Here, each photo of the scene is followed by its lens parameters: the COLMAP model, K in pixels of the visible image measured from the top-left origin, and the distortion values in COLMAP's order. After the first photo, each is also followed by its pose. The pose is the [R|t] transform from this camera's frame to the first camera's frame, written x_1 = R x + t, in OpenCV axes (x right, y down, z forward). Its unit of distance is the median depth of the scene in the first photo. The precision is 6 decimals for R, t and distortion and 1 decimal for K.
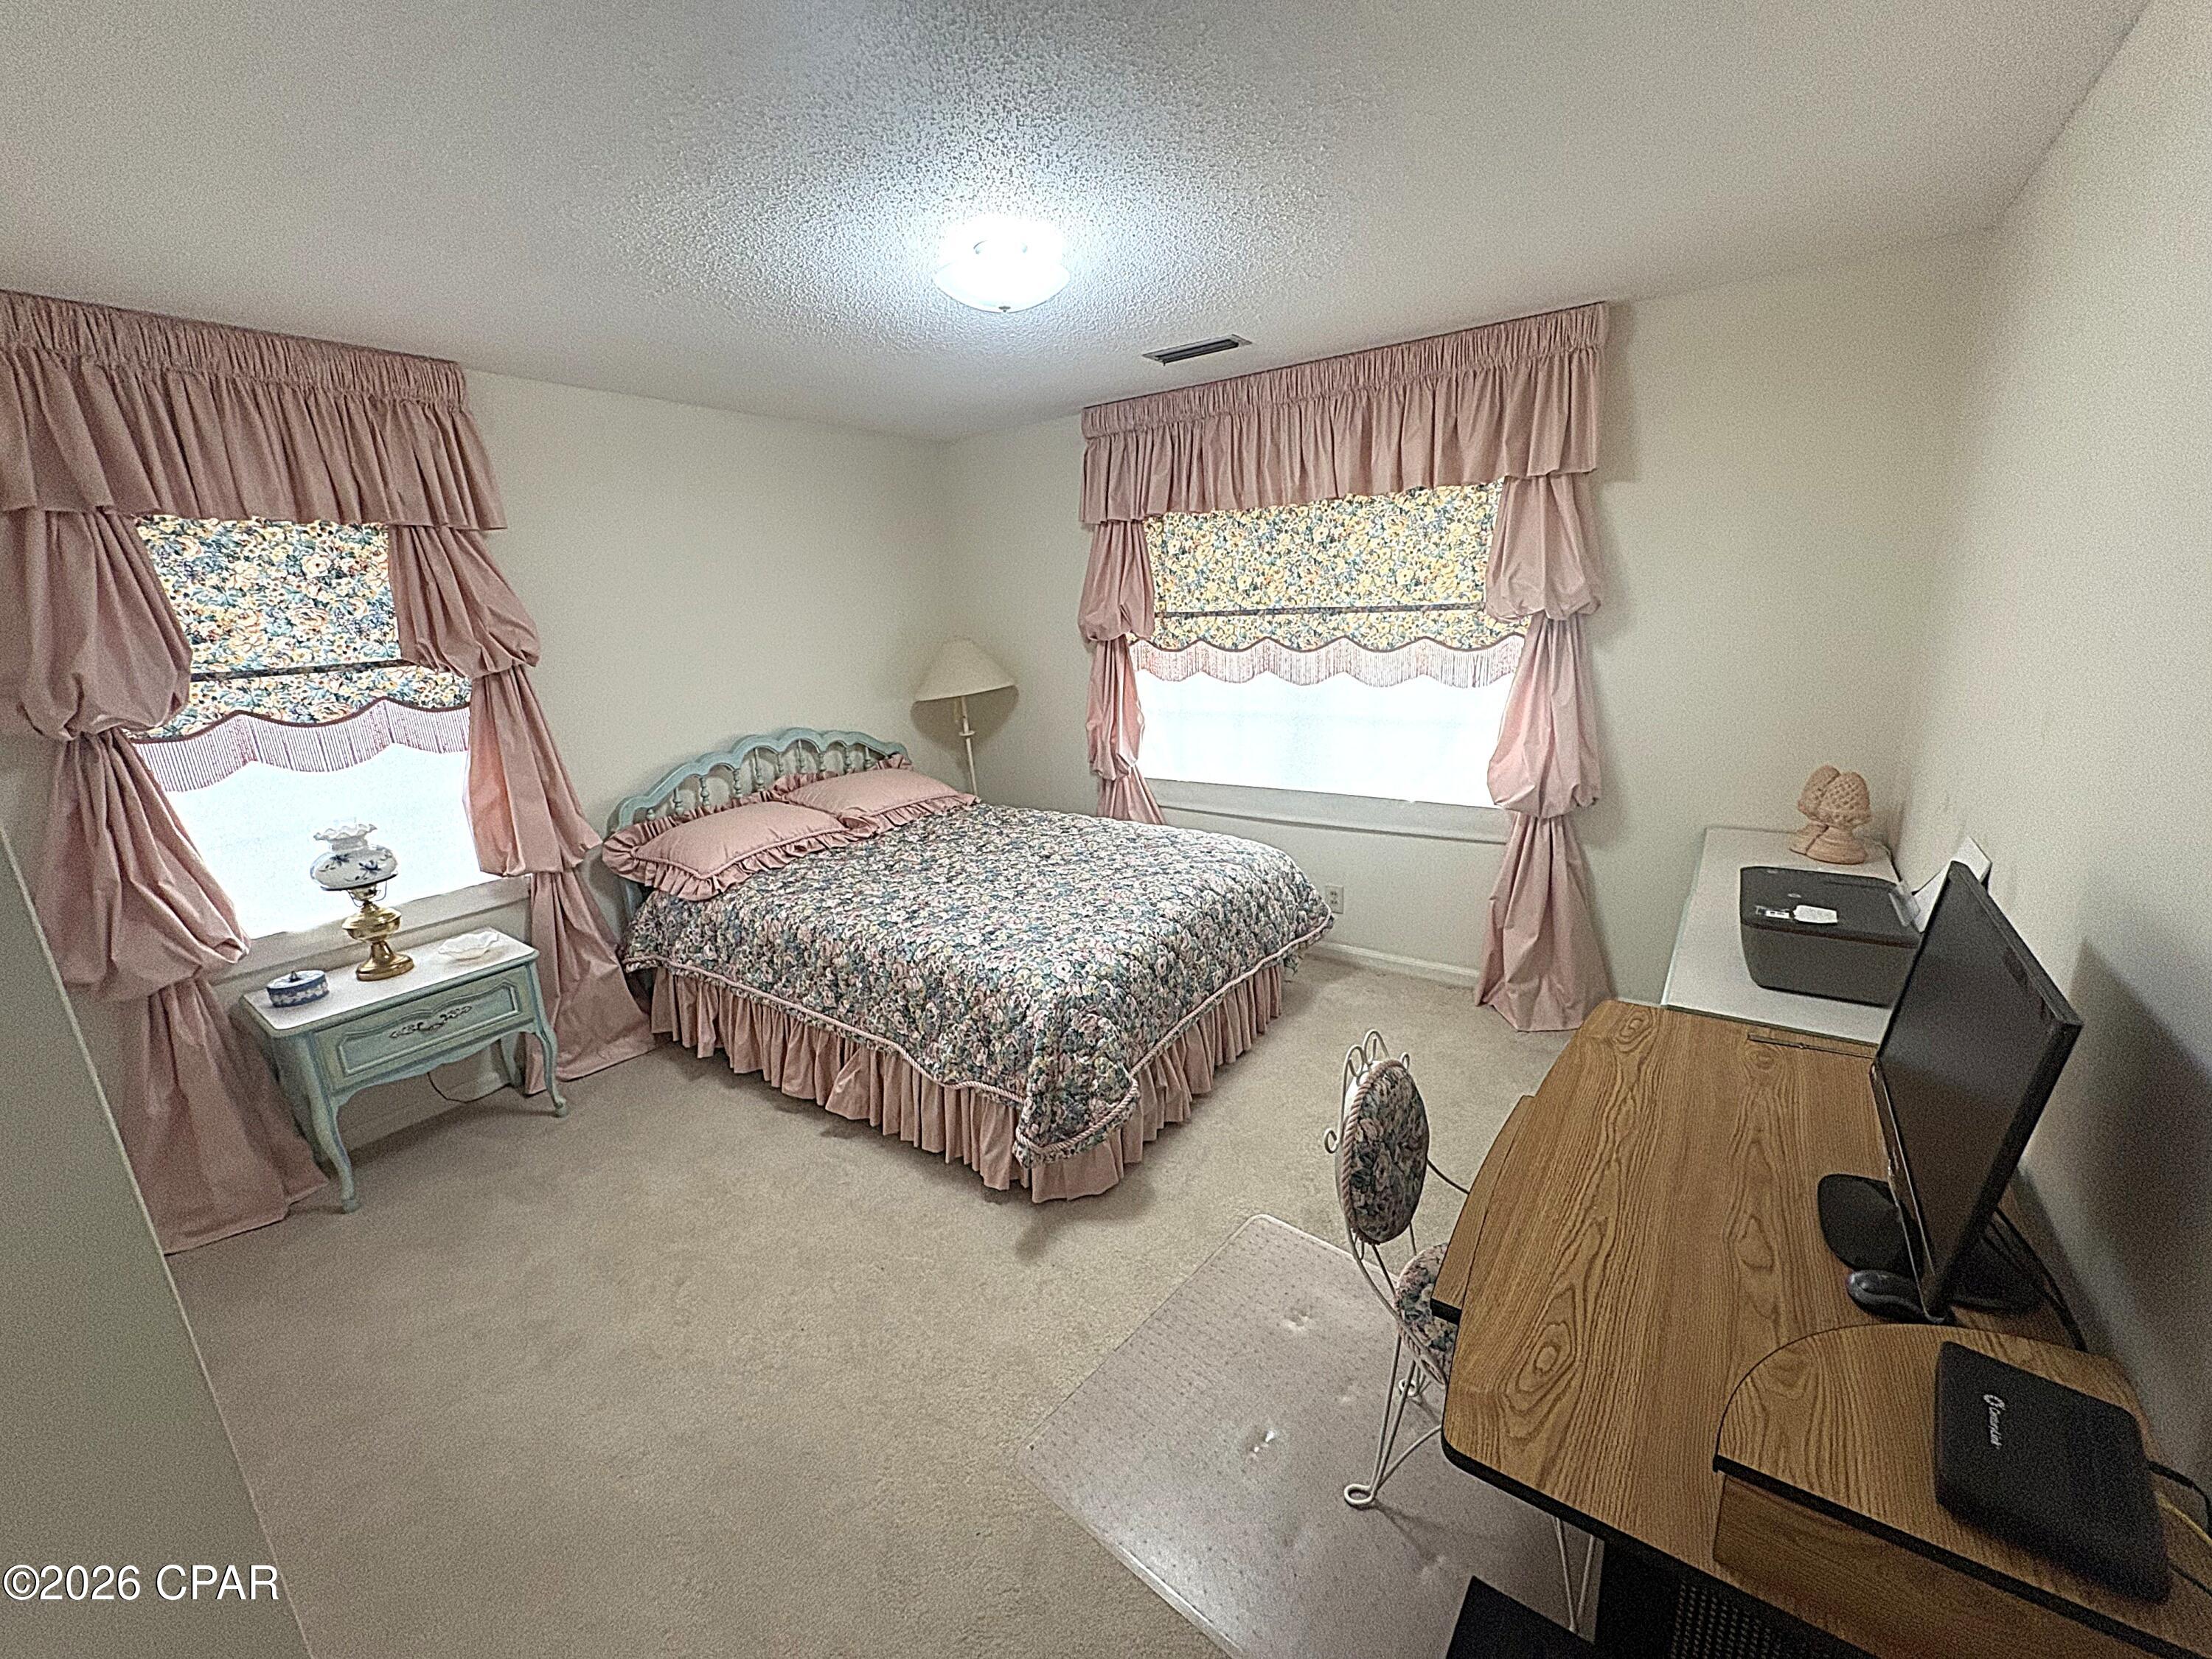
lens RADIAL K [[882.9, 0, 1101.1], [0, 882.9, 826.2], [0, 0, 1]] dist [0.000061, 0.000045]
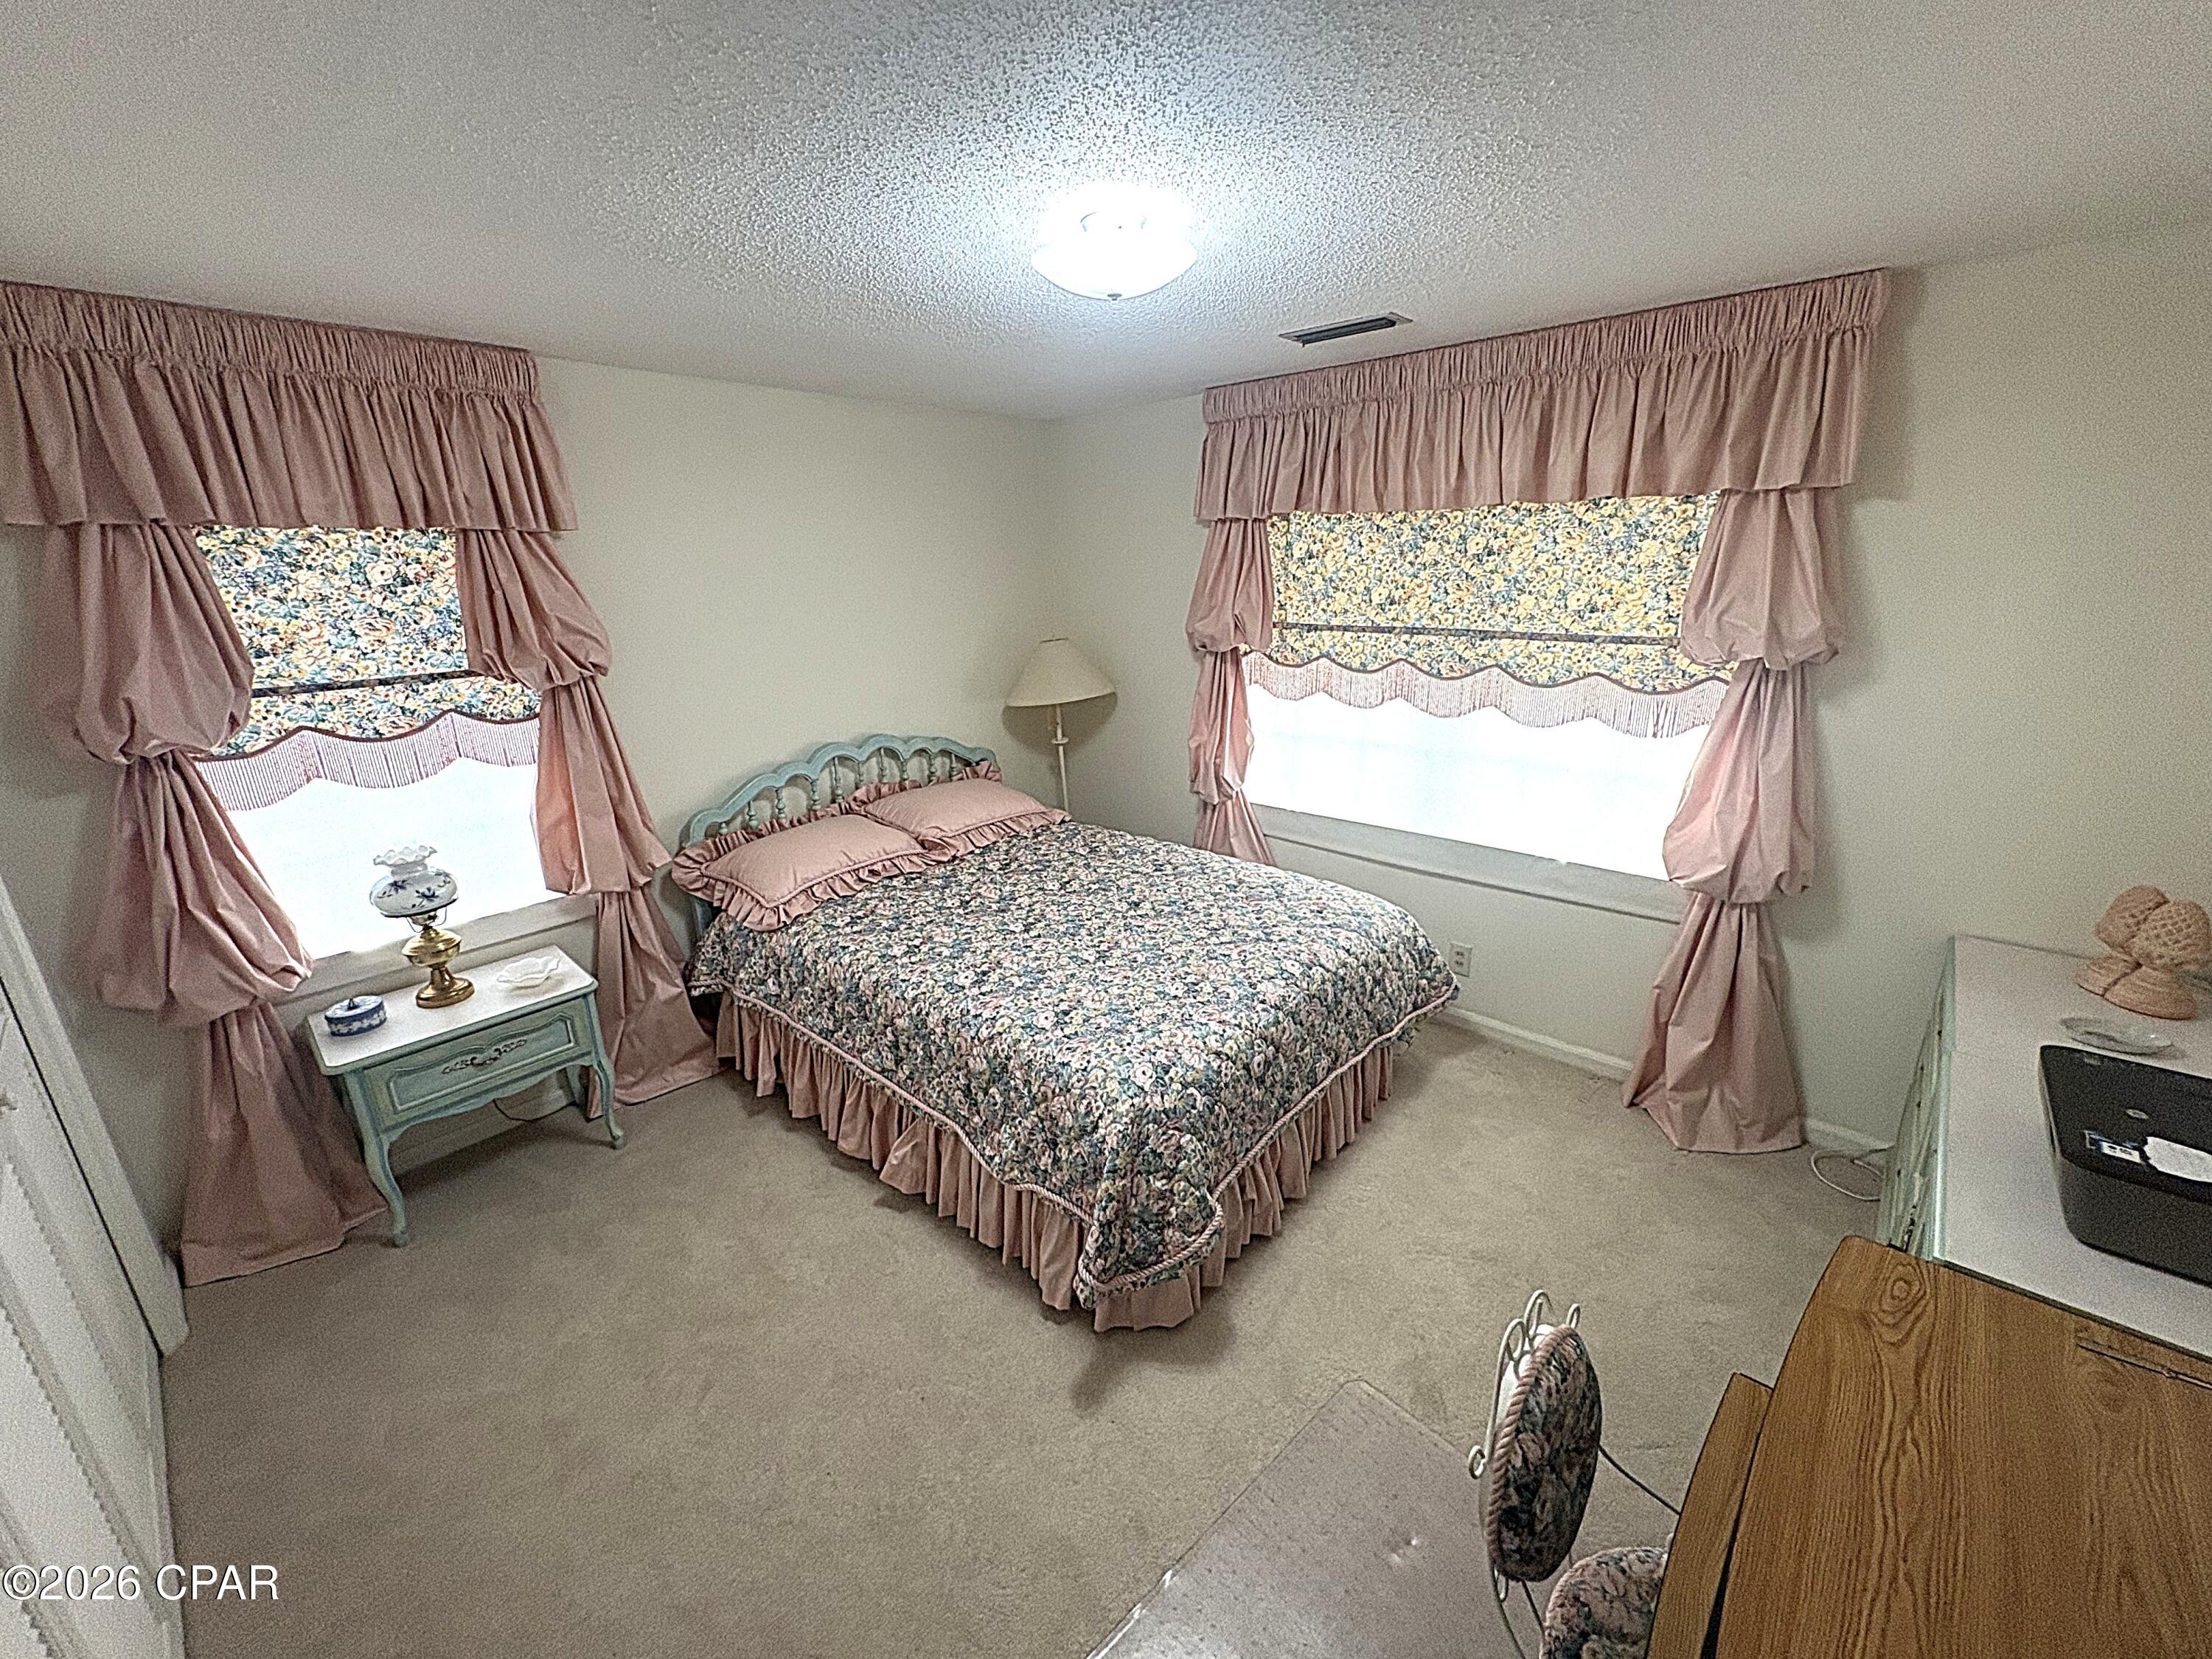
lens RADIAL K [[882.9, 0, 1101.1], [0, 882.9, 826.2], [0, 0, 1]] dist [0.000061, 0.000045]
pose [[0.992299, 0.057166, -0.109889, -0.002577], [-0.051955, 0.997411, 0.049713, -0.105502], [0.112447, -0.043621, 0.992700, 0.127317]]
